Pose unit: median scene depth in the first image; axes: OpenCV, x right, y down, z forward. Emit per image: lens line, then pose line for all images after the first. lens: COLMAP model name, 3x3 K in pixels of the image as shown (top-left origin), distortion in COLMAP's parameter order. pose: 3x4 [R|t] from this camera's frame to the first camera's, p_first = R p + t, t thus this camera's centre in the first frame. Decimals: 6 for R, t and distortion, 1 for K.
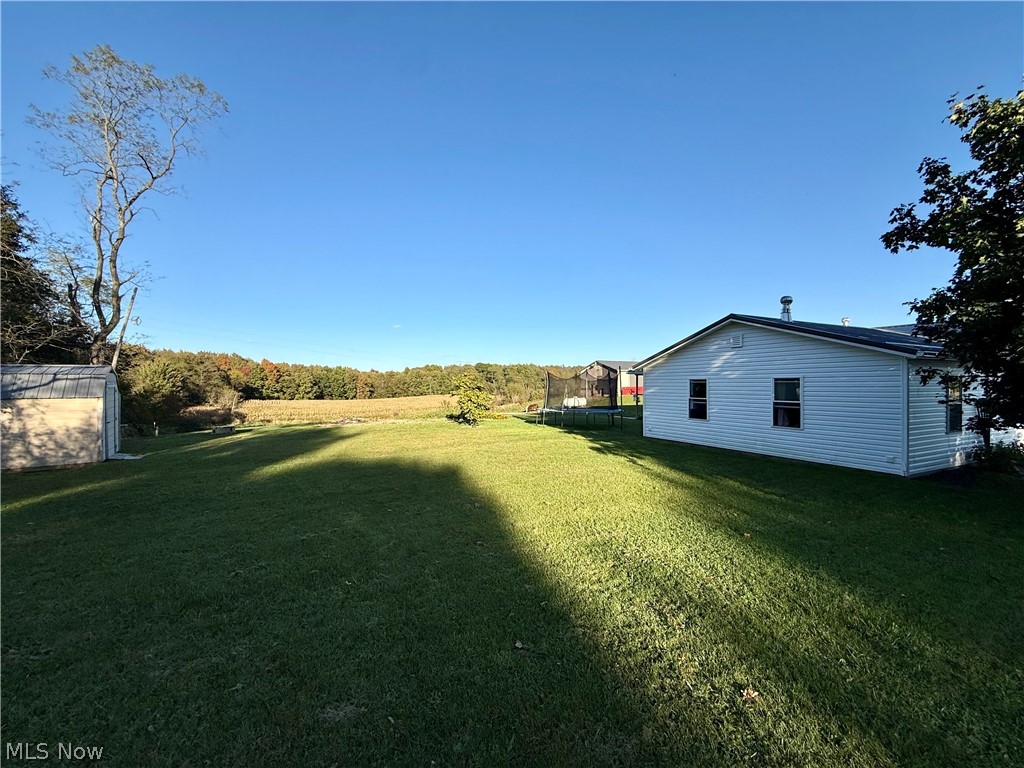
lens RADIAL K [[415.3, 0, 504.3], [0, 415.3, 381.6], [0, 0, 1]] dist [-0.004062, -0.000736]
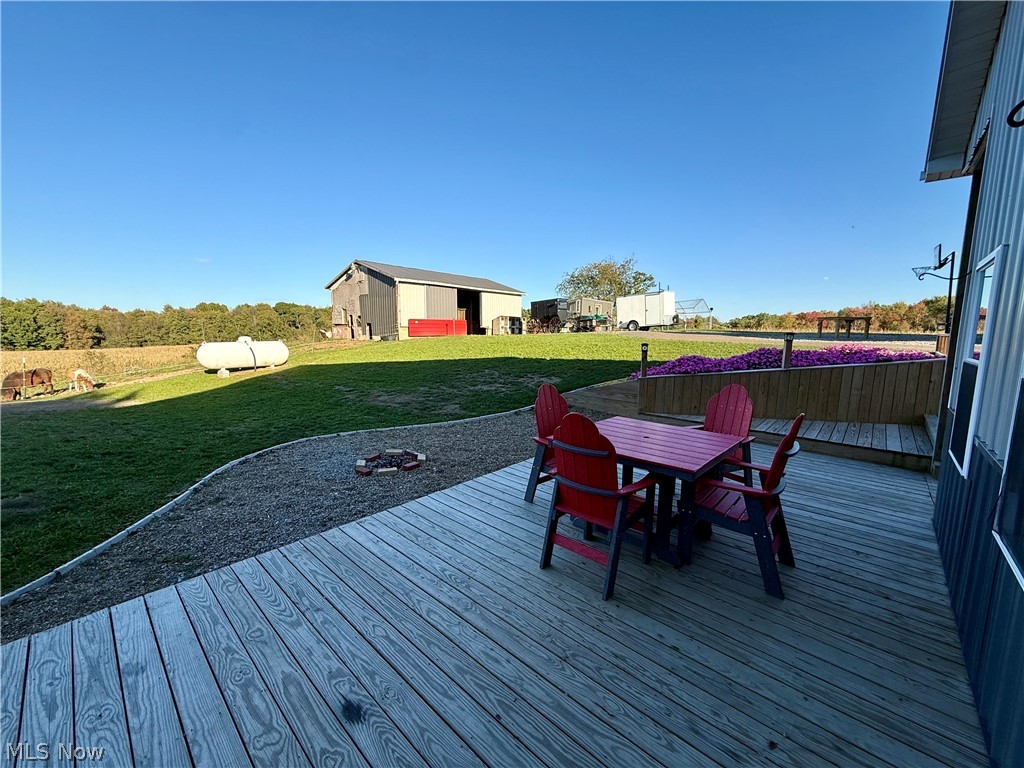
lens RADIAL K [[415.3, 0, 505.9], [0, 415.3, 384.4], [0, 0, 1]] dist [-0.004062, -0.000736]
pose [[0.923810, -0.038936, 0.380866, 0.047094], [-0.010972, 0.991714, 0.127998, 0.005776], [-0.382693, -0.122425, 0.915728, 0.121873]]
